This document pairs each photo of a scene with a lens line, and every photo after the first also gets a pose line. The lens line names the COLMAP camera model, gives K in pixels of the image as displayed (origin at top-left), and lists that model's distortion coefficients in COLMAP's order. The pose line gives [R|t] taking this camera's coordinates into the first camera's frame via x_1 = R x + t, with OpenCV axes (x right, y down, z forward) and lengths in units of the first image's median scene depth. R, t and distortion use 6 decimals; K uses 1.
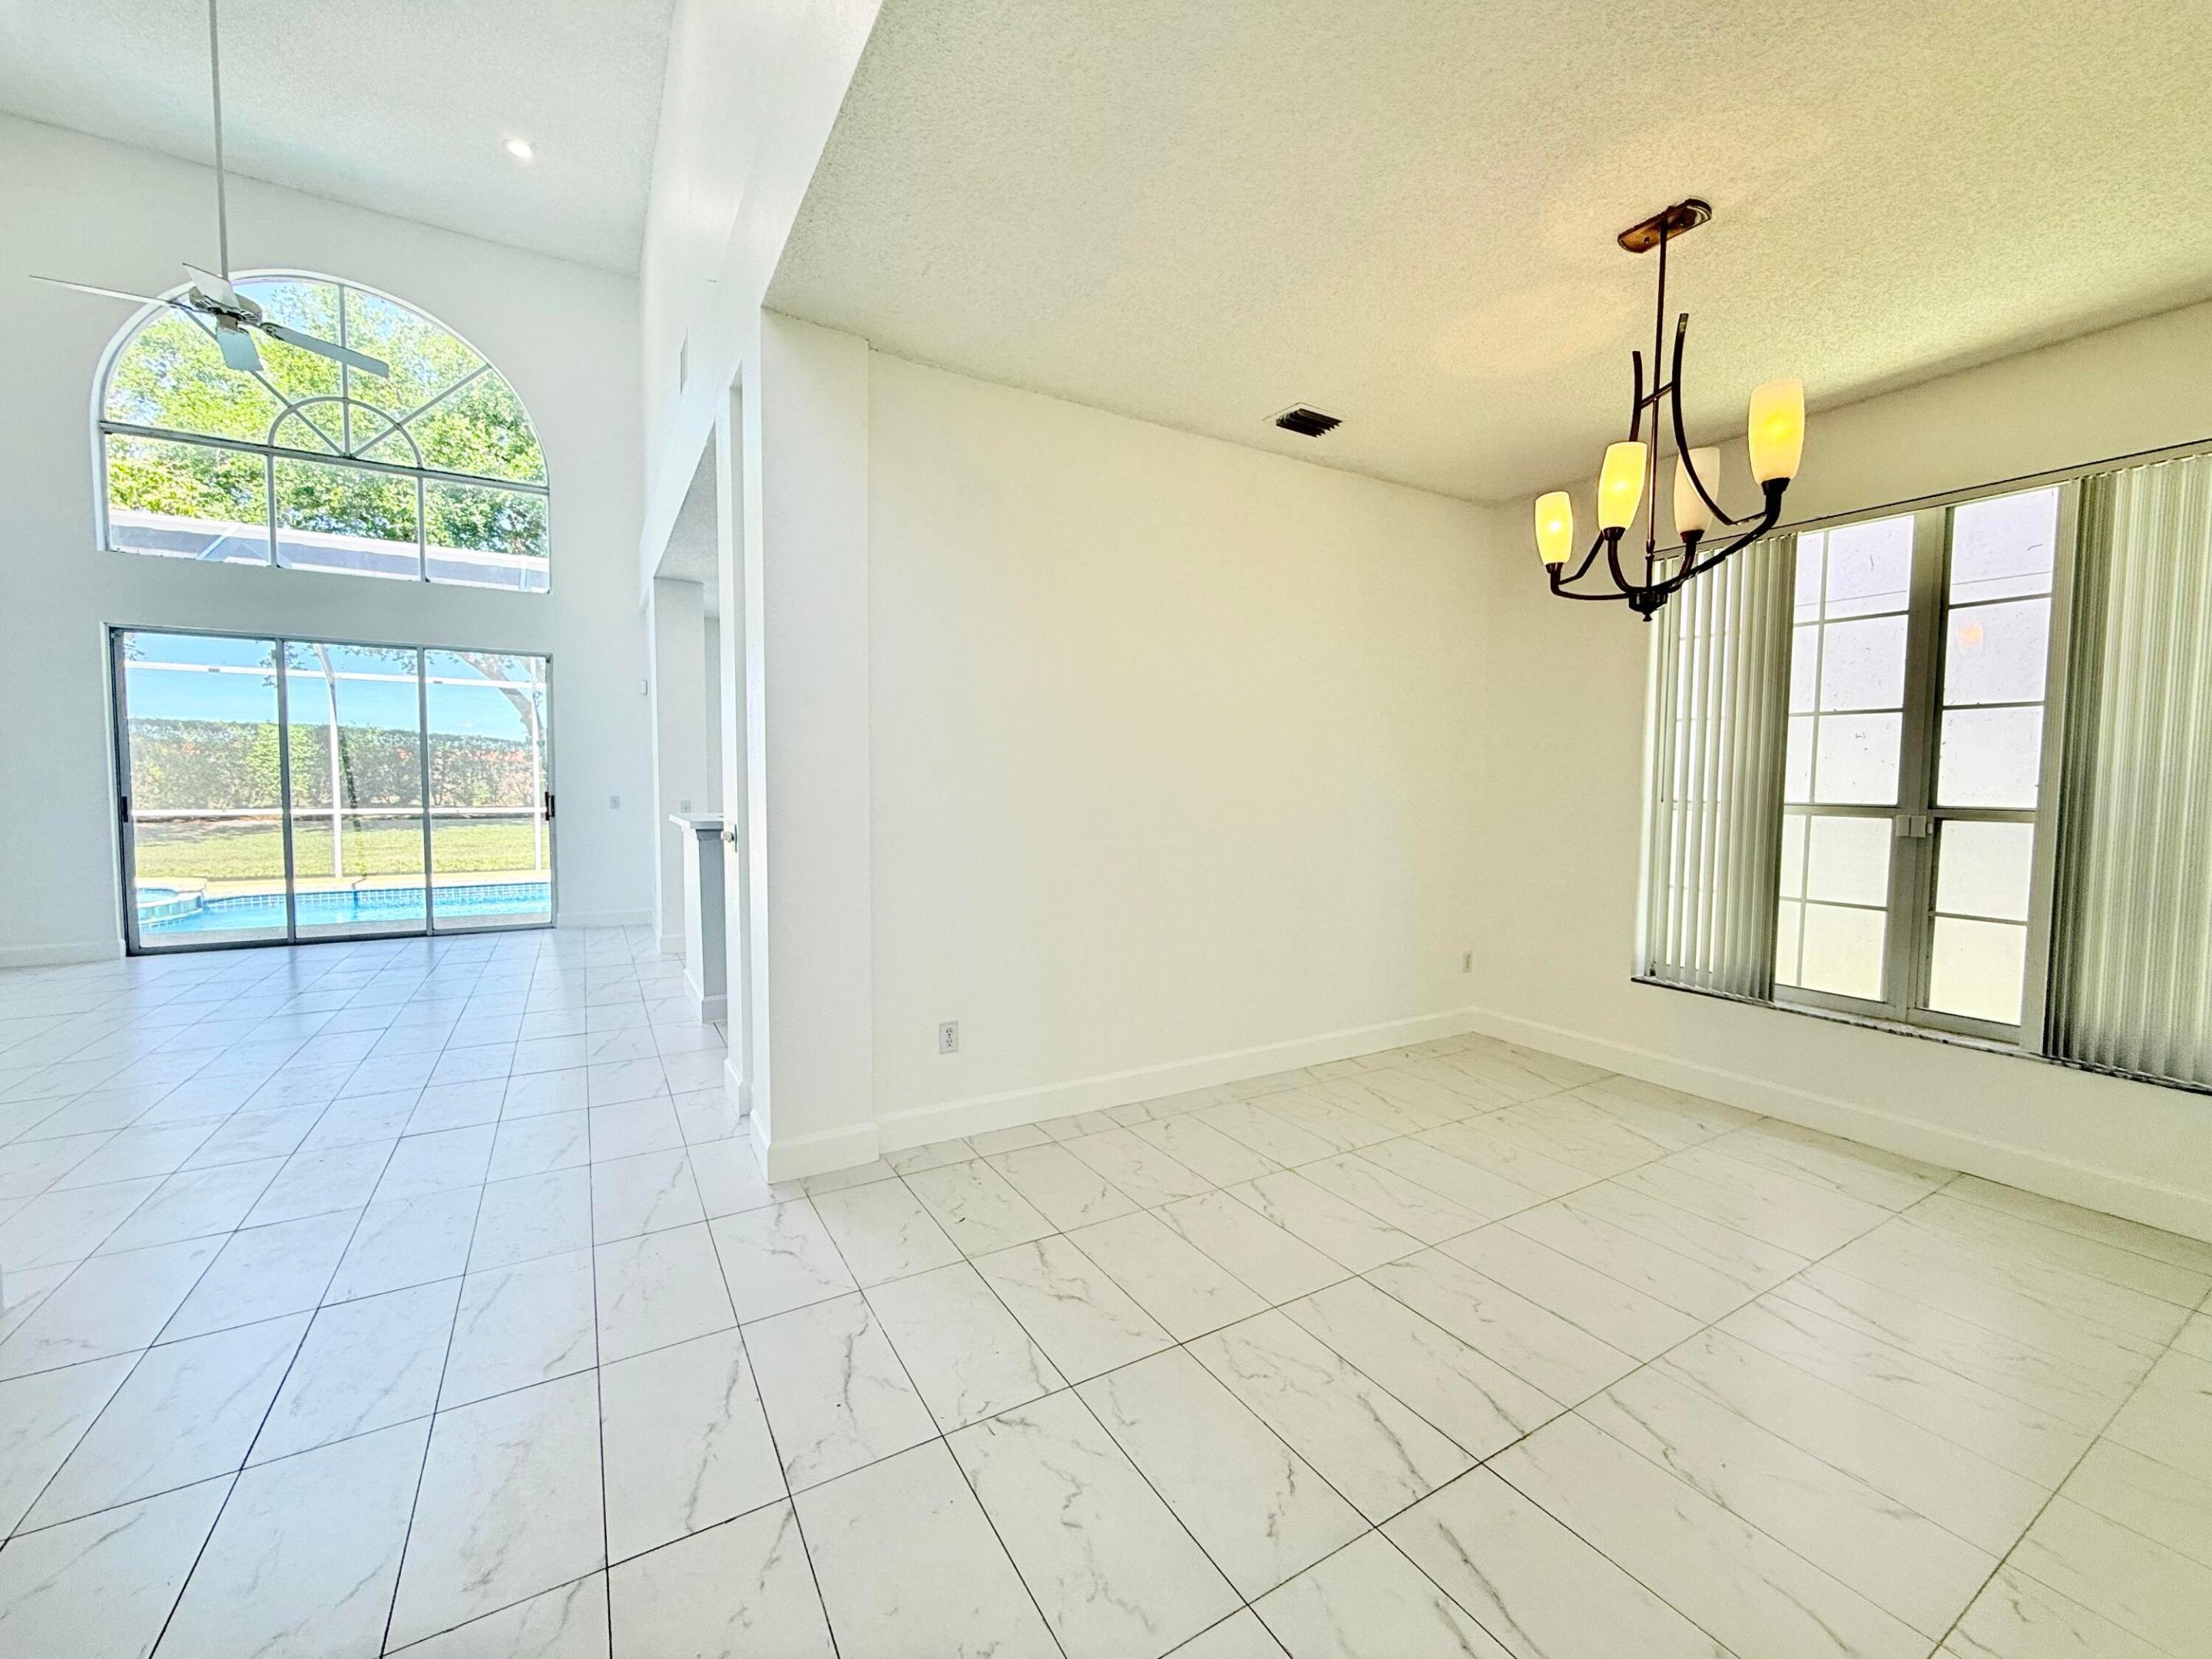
lens RADIAL K [[883.7, 0, 1101.1], [0, 883.7, 828.9], [0, 0, 1]] dist [0.000604, -0.000068]
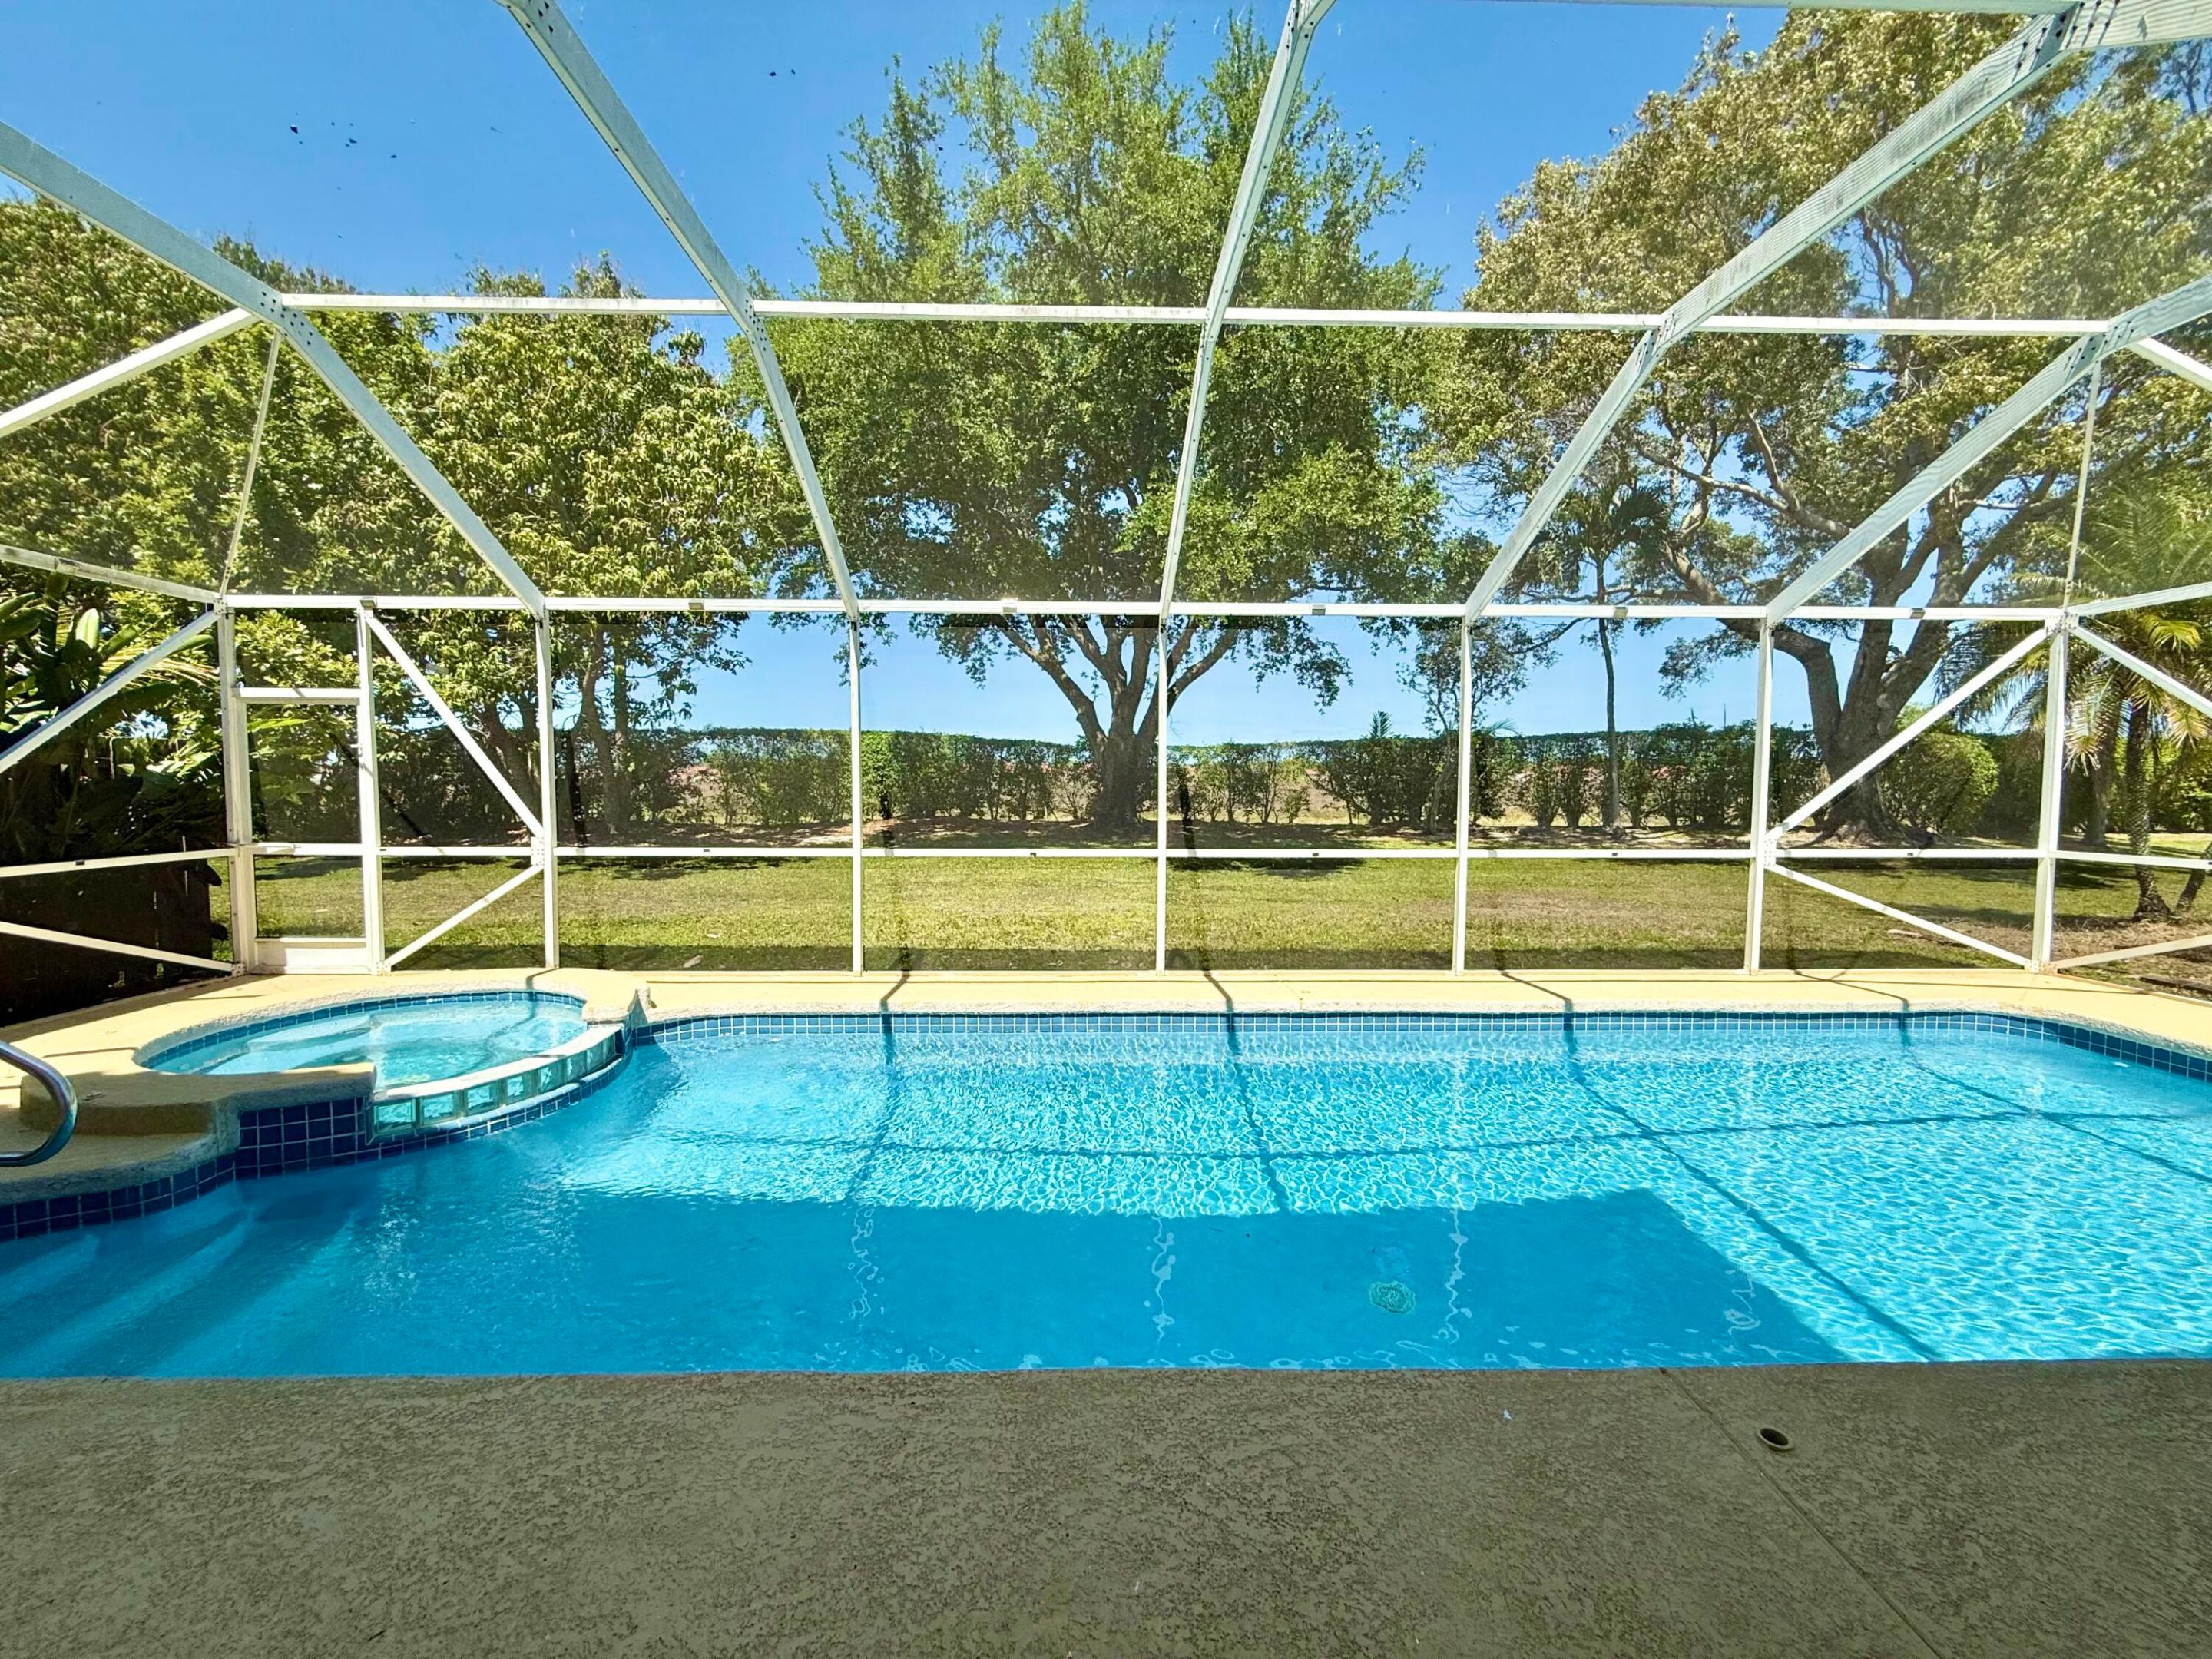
lens RADIAL K [[882.8, 0, 1101.7], [0, 882.8, 828.6], [0, 0, 1]] dist [0.000278, 0.000258]
pose [[0.868909, 0.019857, -0.494573, -0.724251], [-0.024252, 0.999703, -0.002470, -0.059082], [0.494377, 0.014141, 0.869132, 0.940548]]
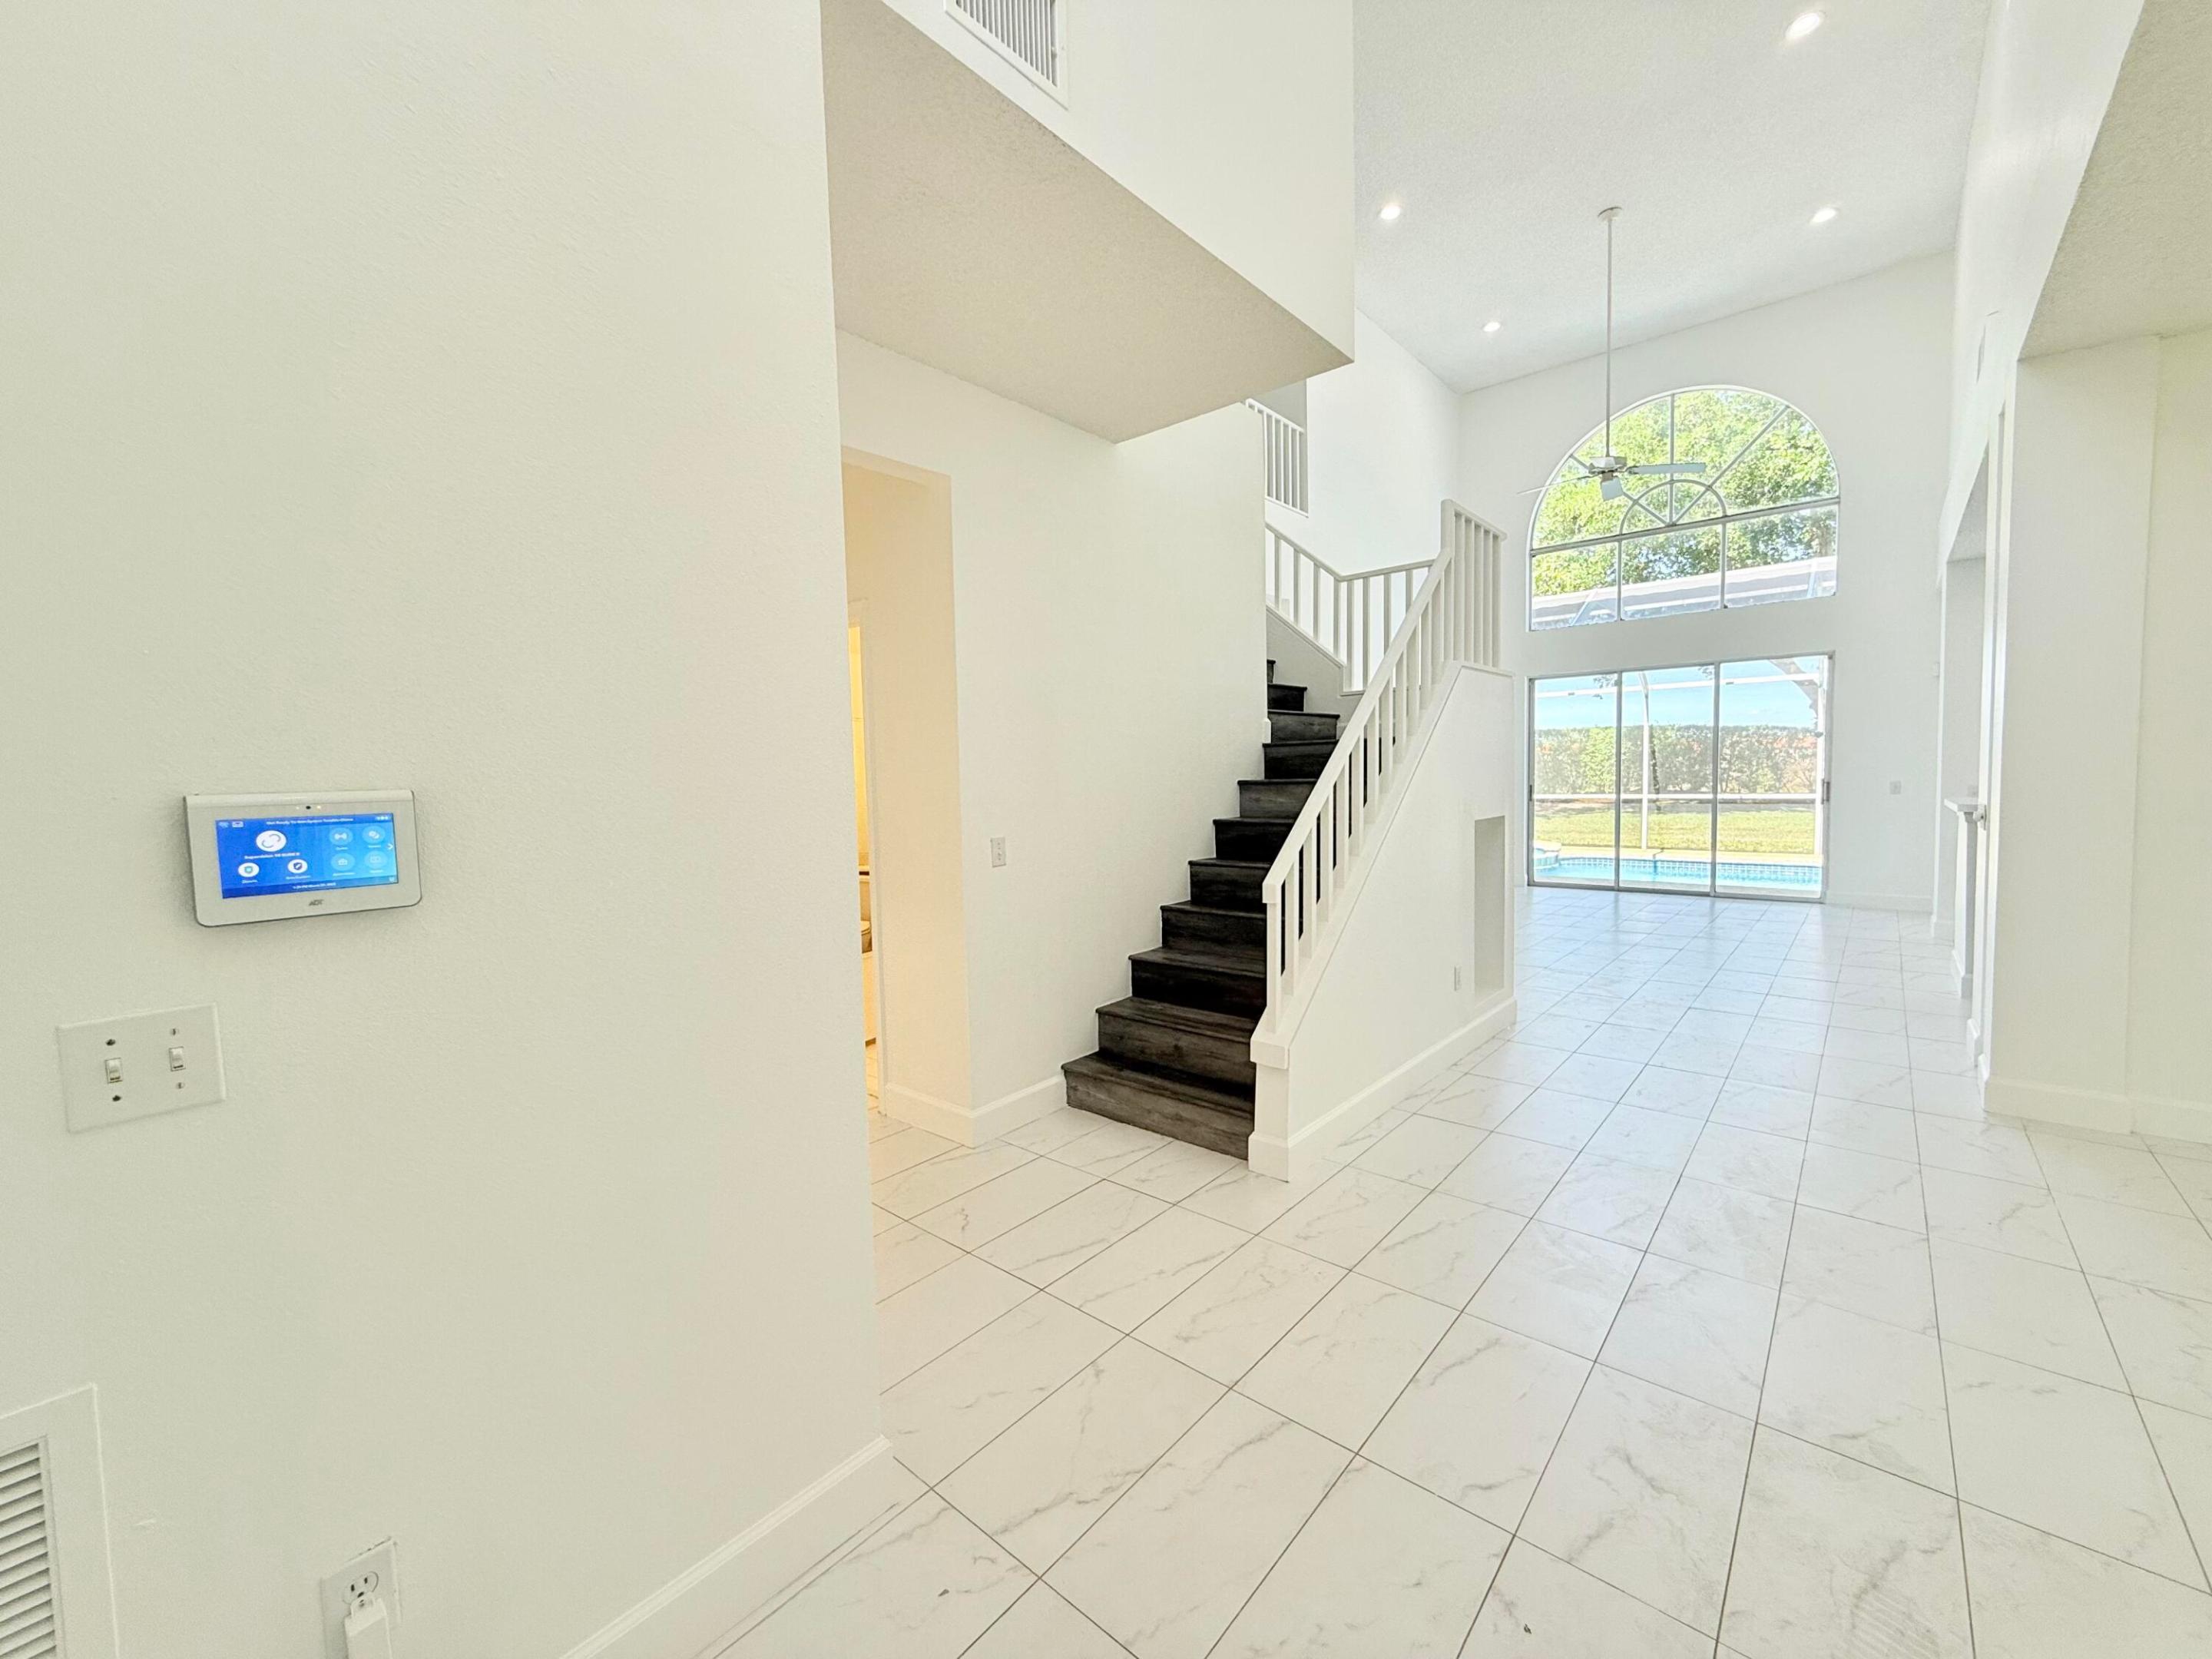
lens RADIAL K [[883.7, 0, 1101.1], [0, 883.7, 828.9], [0, 0, 1]] dist [0.000604, -0.000068]
pose [[0.308900, 0.041529, -0.950187, 0.142917], [-0.028458, 0.999003, 0.034410, 0.008334], [0.950669, 0.016411, 0.309774, -0.191487]]
